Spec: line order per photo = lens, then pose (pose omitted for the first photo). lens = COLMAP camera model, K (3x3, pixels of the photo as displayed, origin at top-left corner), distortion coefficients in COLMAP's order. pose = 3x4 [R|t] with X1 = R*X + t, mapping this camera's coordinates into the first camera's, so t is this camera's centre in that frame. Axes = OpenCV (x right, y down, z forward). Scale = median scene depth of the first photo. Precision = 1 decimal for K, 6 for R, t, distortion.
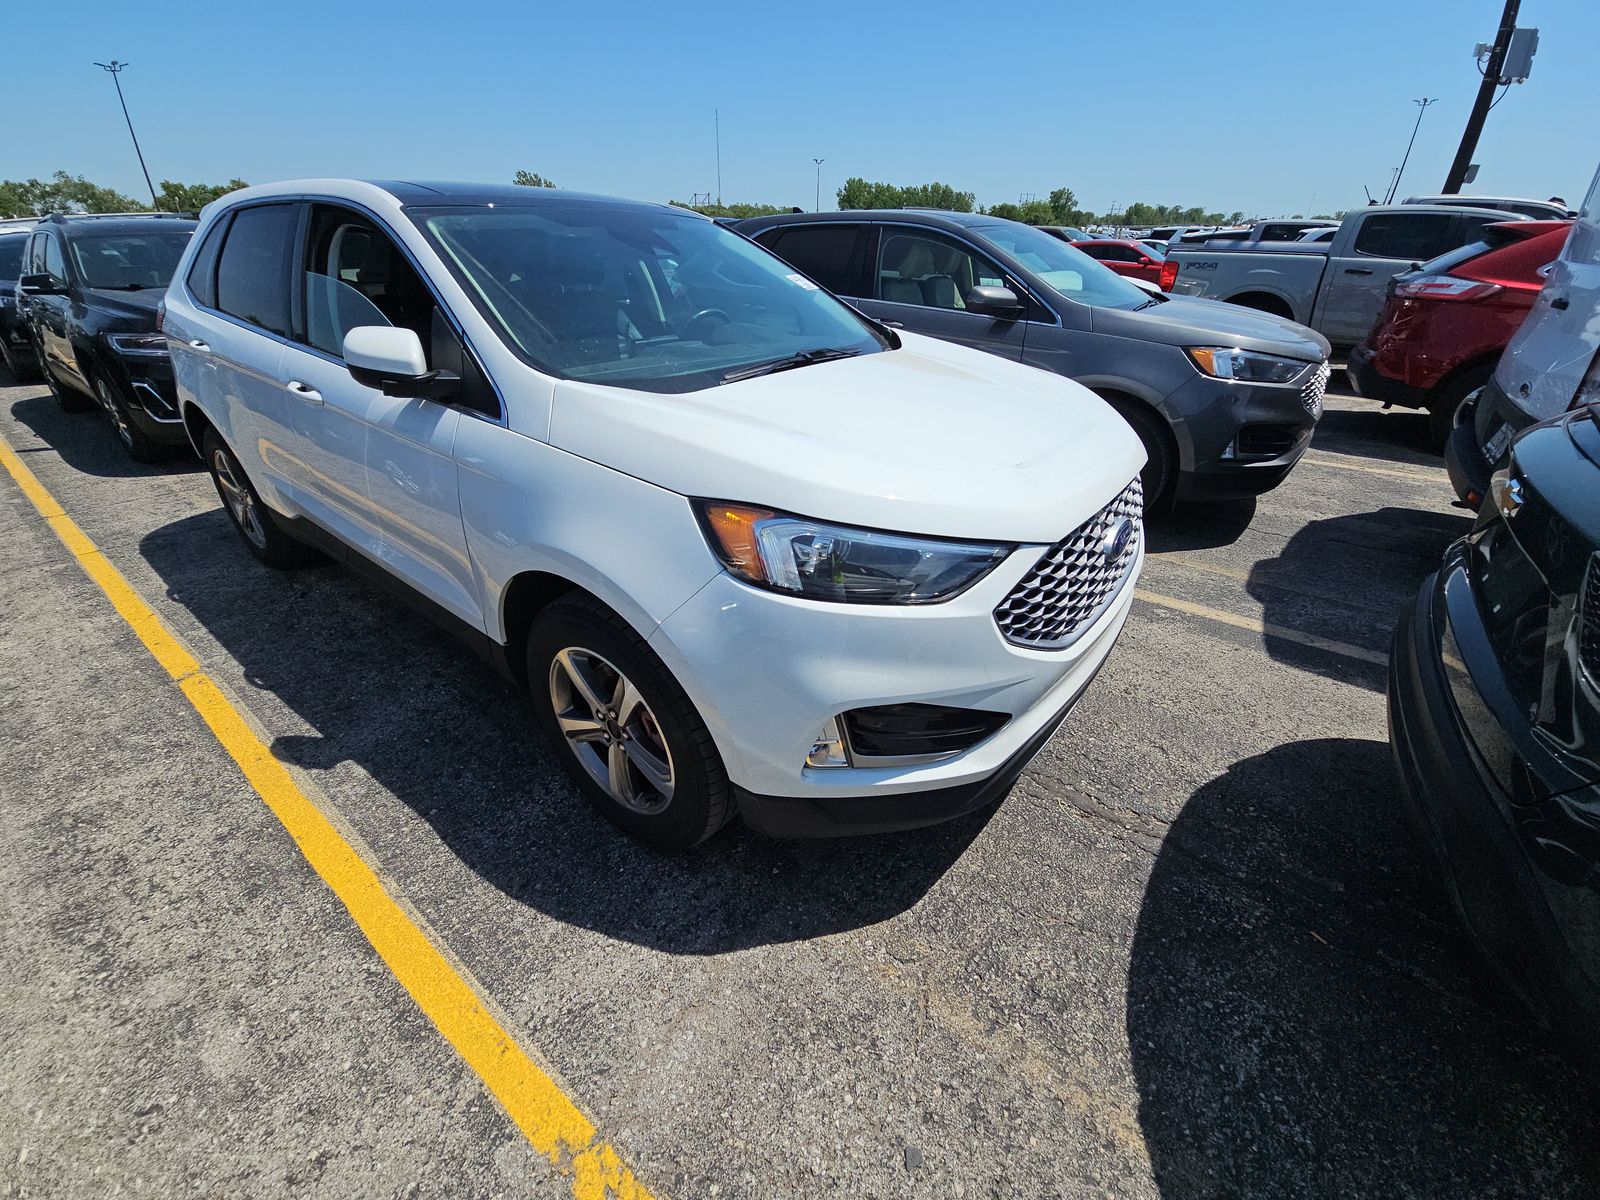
lens RADIAL K [[639.1, 0, 787.9], [0, 639.1, 592.7], [0, 0, 1]] dist [0.008114, -0.011265]
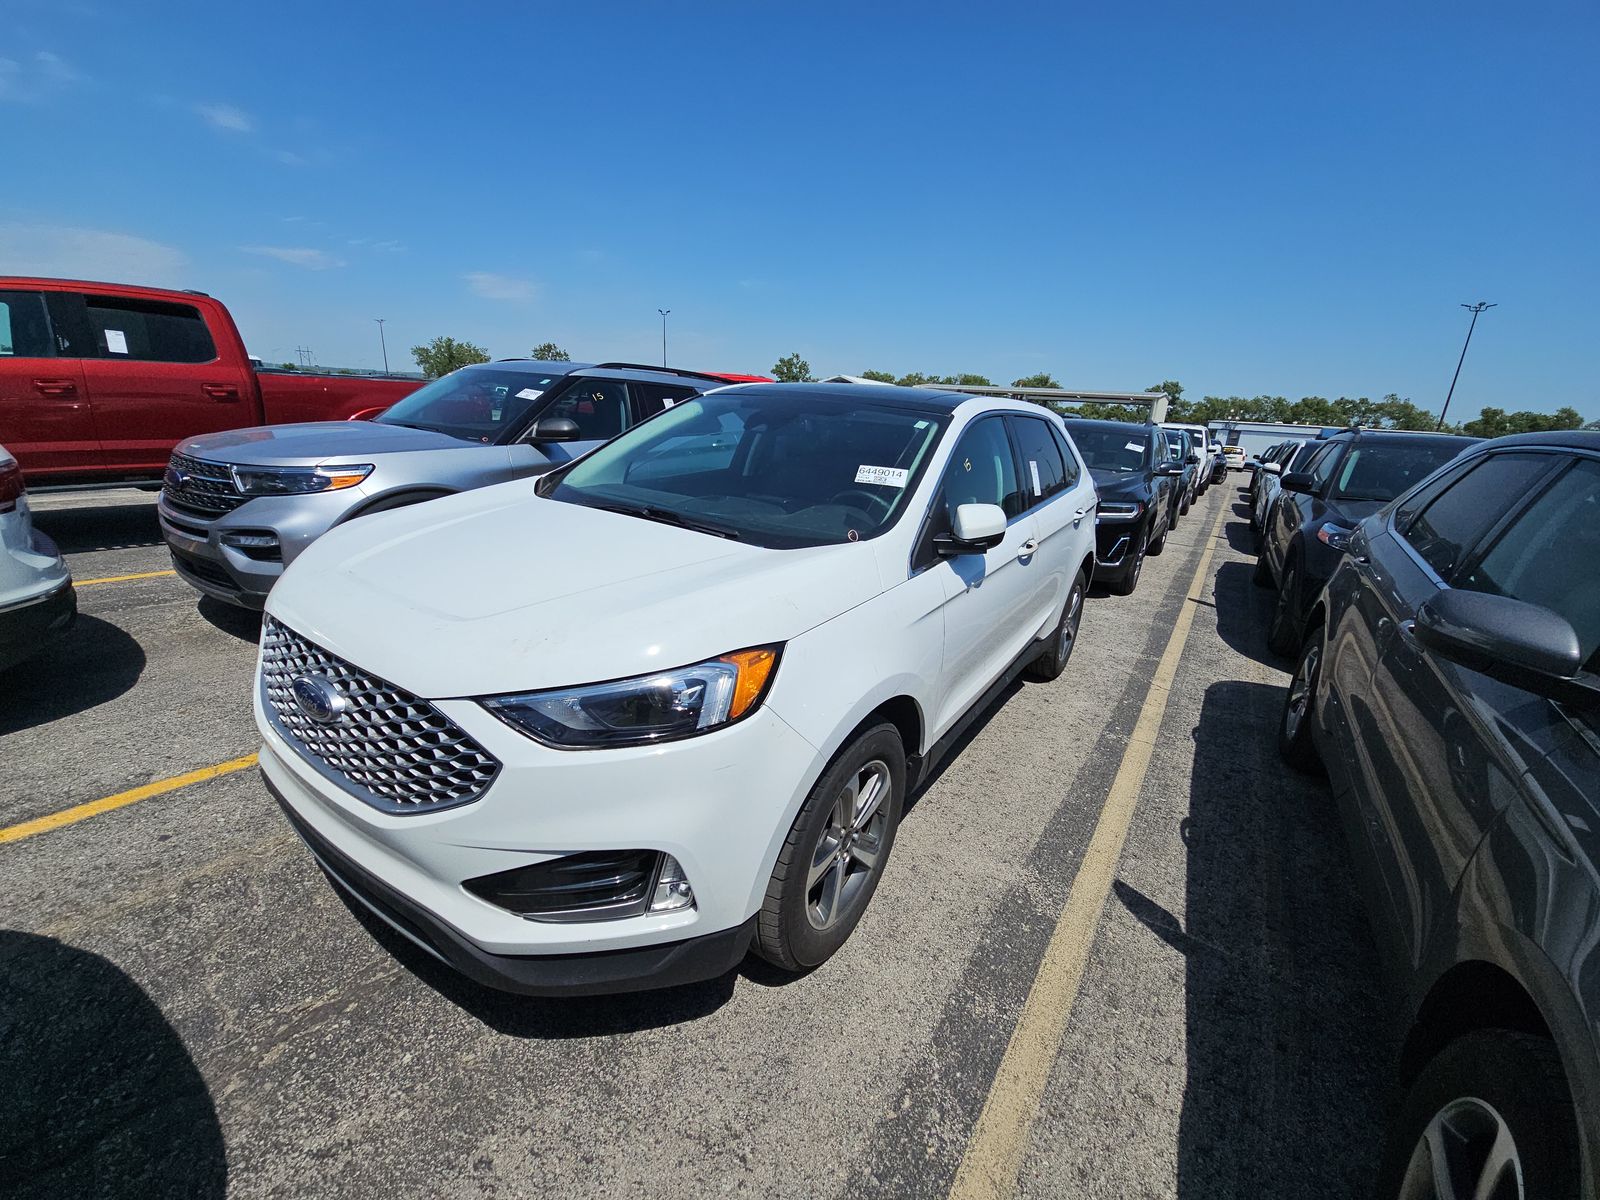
lens RADIAL K [[673.1, 0, 834.7], [0, 673.1, 599.6], [0, 0, 1]] dist [0.022915, -0.020084]
pose [[0.094353, 0.270851, -0.957986, 1.040572], [-0.541412, 0.821495, 0.178937, -0.524363], [0.835446, 0.501782, 0.224152, 0.950699]]
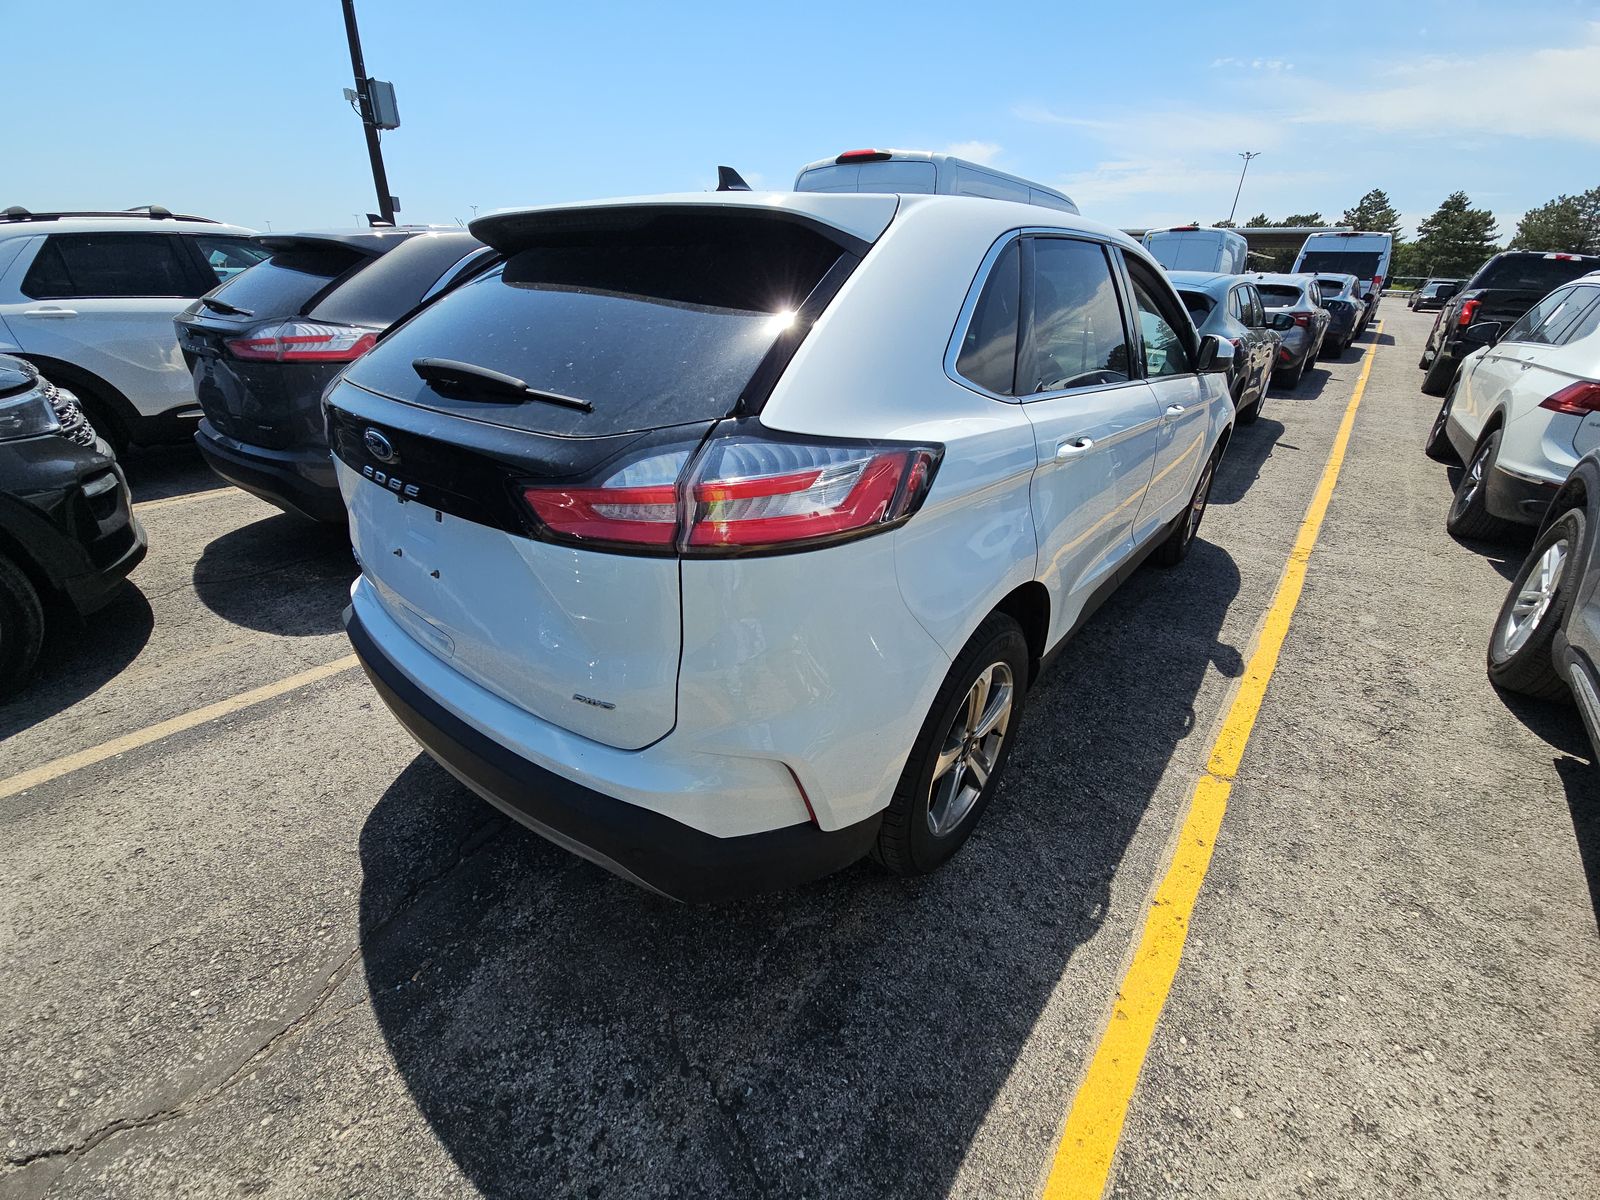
lens RADIAL K [[653.1, 0, 832.0], [0, 653.1, 603.3], [0, 0, 1]] dist [0.007992, -0.012406]
pose [[0.014341, -0.456744, 0.889482, -1.820546], [0.465601, 0.790296, 0.398306, -0.724922], [-0.884879, 0.408431, 0.223994, 1.310665]]
